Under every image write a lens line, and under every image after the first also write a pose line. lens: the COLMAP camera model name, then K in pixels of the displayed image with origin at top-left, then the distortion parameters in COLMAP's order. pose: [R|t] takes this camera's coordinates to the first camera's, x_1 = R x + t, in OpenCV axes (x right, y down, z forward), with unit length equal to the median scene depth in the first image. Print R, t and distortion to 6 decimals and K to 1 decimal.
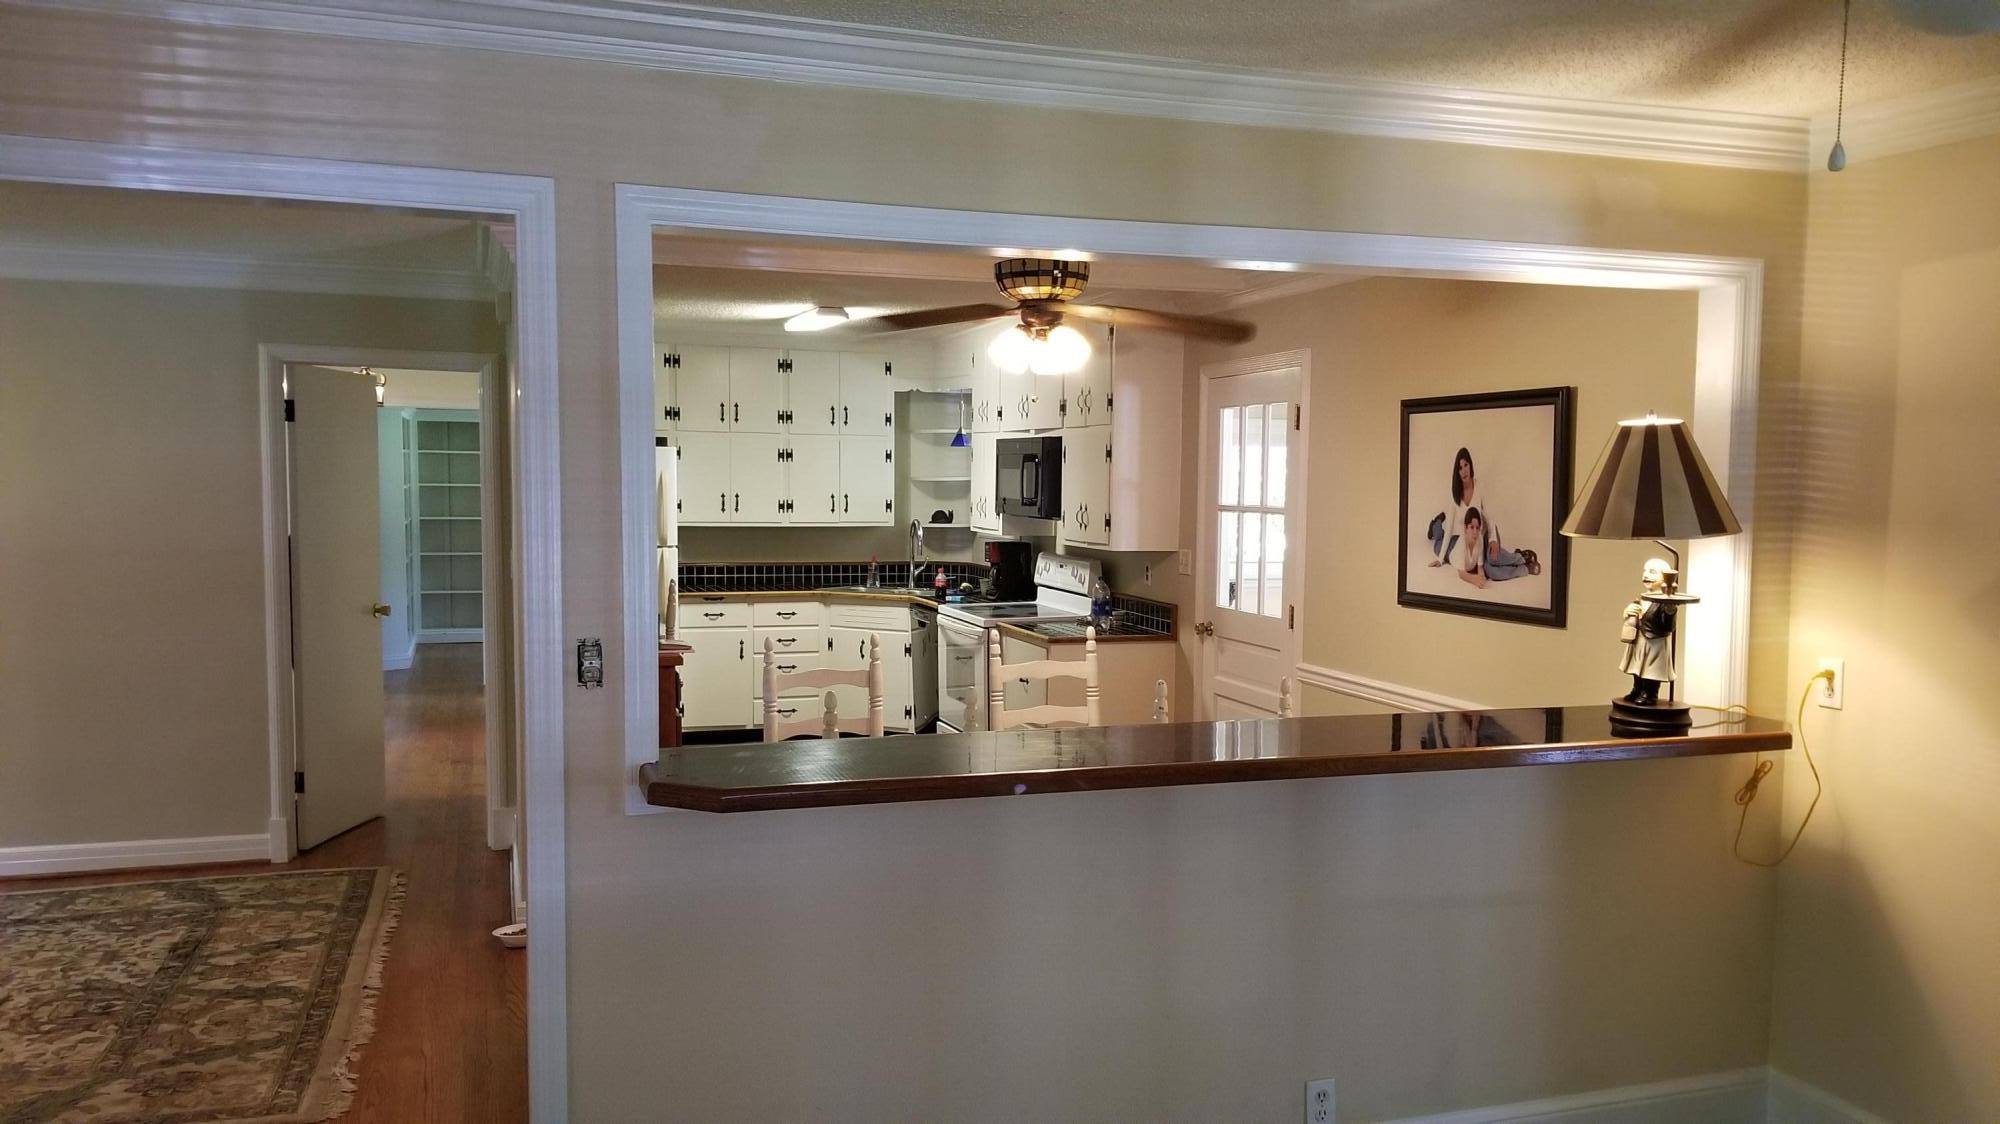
lens RADIAL K [[1563.0, 0, 1012.0], [0, 1563.0, 569.5], [0, 0, 1]] dist [0.071513, -0.107359]
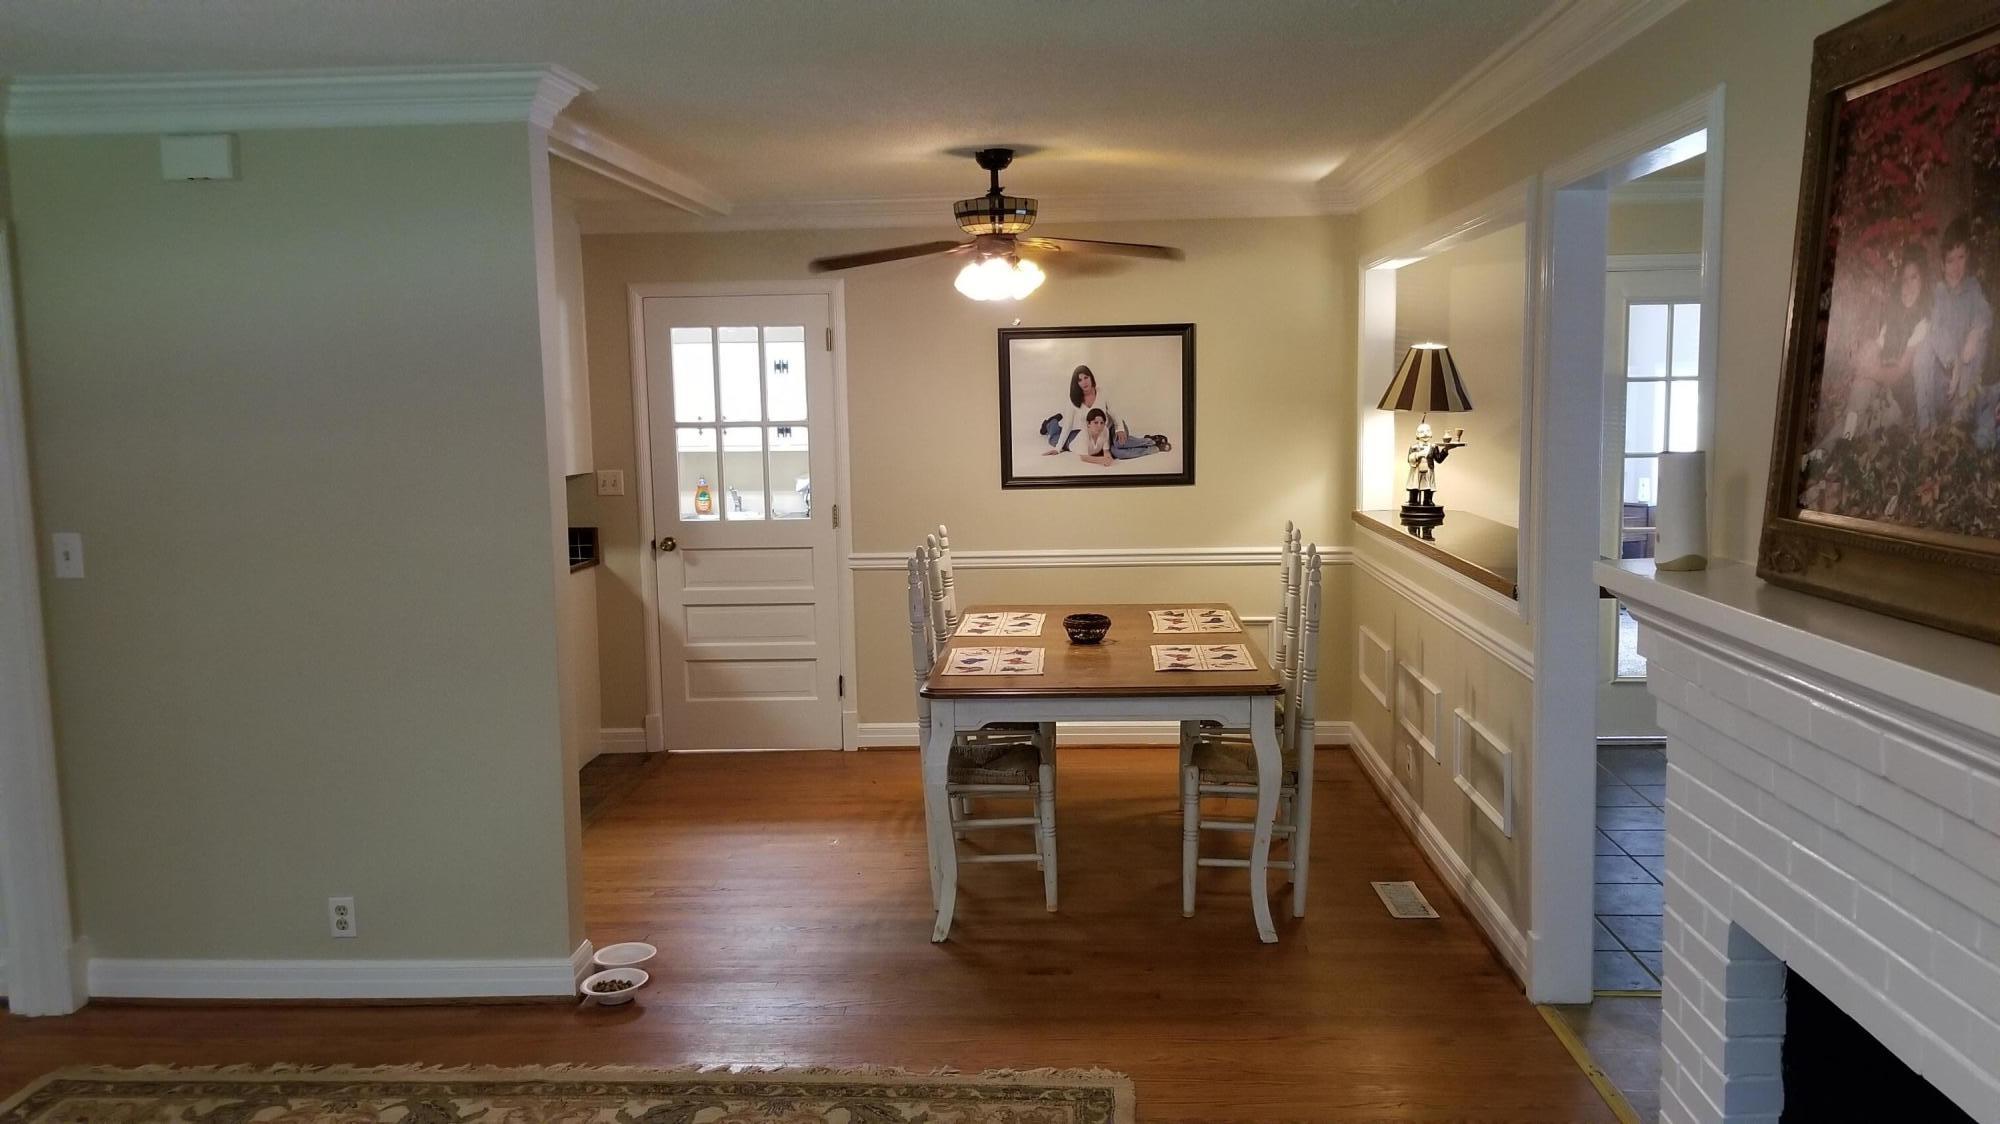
lens RADIAL K [[1563.0, 0, 1006.6], [0, 1563.0, 590.8], [0, 0, 1]] dist [0.071513, -0.107359]
pose [[0.370361, -0.137101, 0.918714, -1.021297], [0.079706, 0.990090, 0.115621, -0.045852], [-0.925462, 0.030405, 0.377618, 0.555330]]
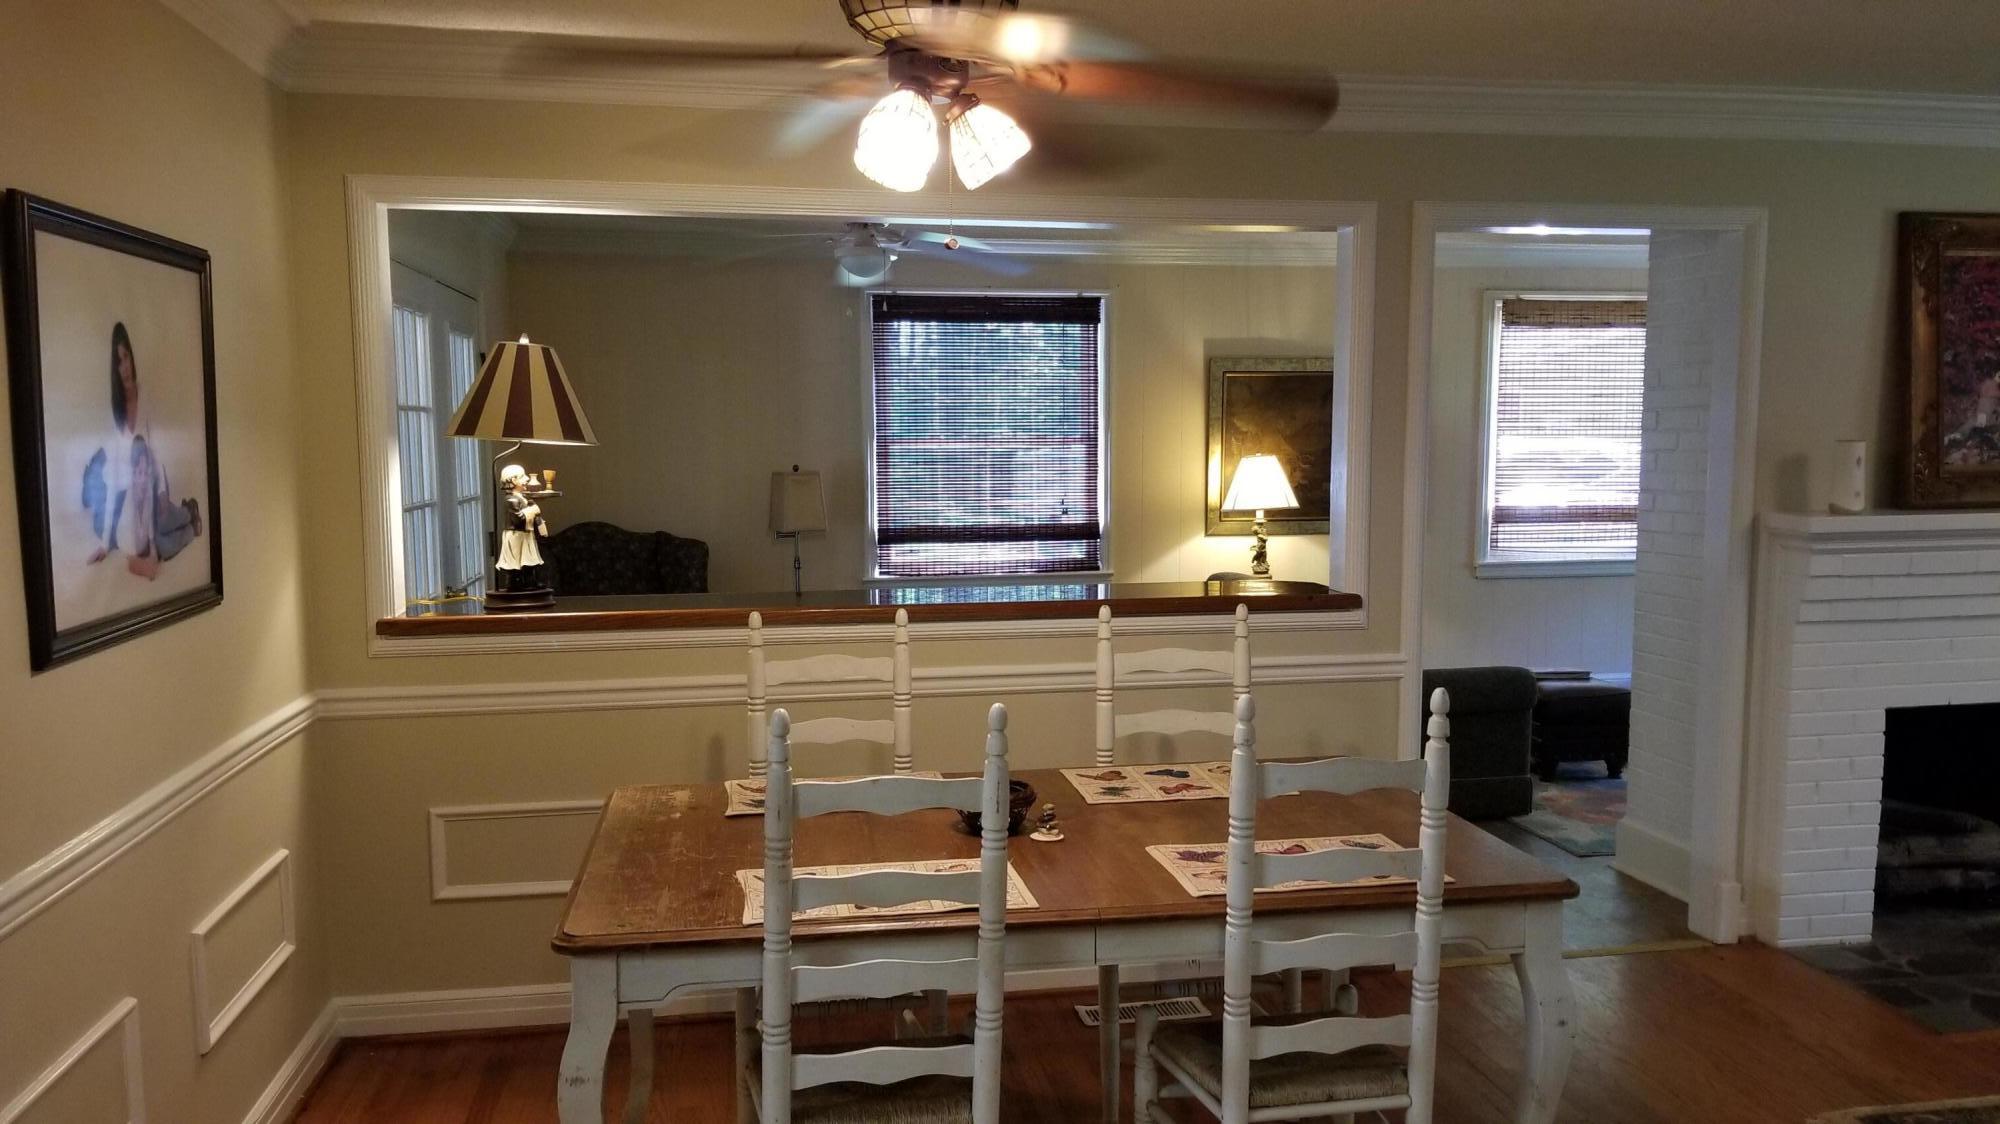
lens RADIAL K [[1563.0, 0, 1042.8], [0, 1563.0, 586.1], [0, 0, 1]] dist [0.071513, -0.107359]
pose [[-0.990411, -0.023404, 0.136153, -0.090878], [-0.000318, 0.985930, 0.167158, -0.079397], [-0.138150, 0.165512, -0.976484, 1.493194]]
